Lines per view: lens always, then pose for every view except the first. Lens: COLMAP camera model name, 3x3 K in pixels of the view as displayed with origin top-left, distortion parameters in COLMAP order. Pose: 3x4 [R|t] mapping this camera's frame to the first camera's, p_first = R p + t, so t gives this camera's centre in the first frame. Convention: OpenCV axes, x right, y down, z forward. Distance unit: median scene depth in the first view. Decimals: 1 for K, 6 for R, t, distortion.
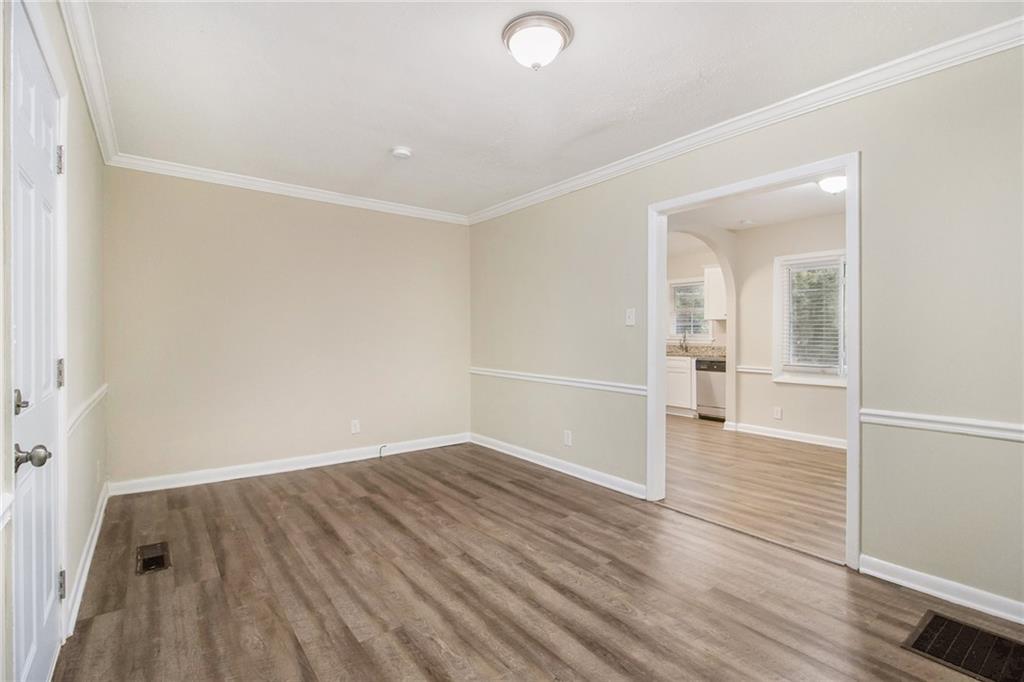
lens RADIAL K [[476.4, 0, 511.2], [0, 476.4, 334.6], [0, 0, 1]] dist [-0.003636, -0.000873]
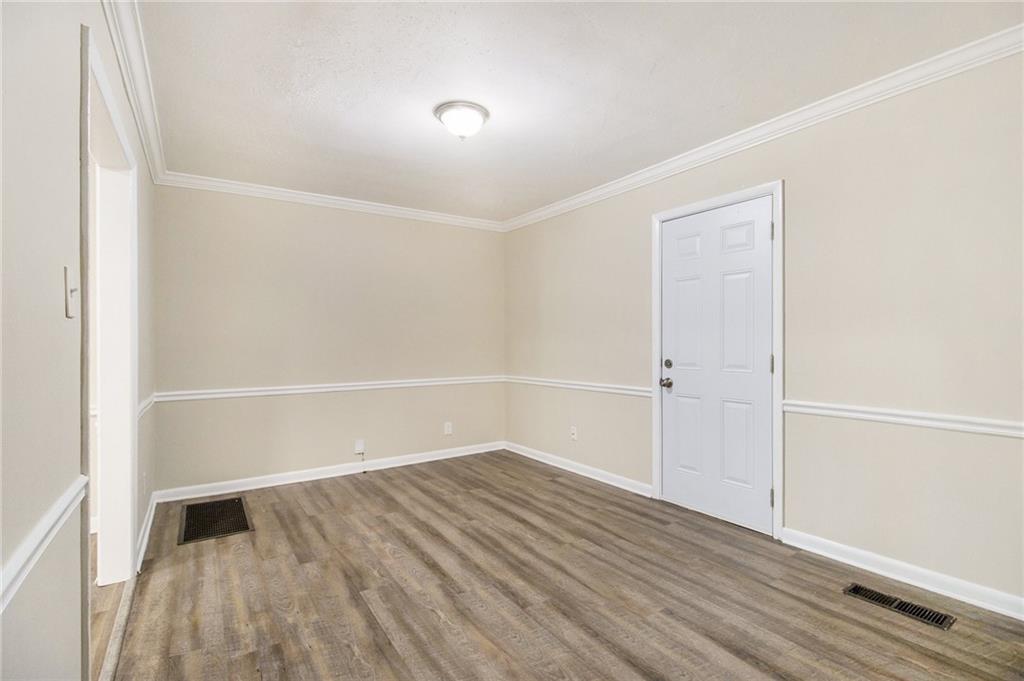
lens RADIAL K [[476.4, 0, 511.8], [0, 476.4, 343.2], [0, 0, 1]] dist [-0.003636, -0.000873]
pose [[-0.998036, 0.007887, 0.062150, -0.144078], [0.008079, 0.999963, 0.002831, 0.002031], [-0.062125, 0.003327, -0.998063, 1.980025]]
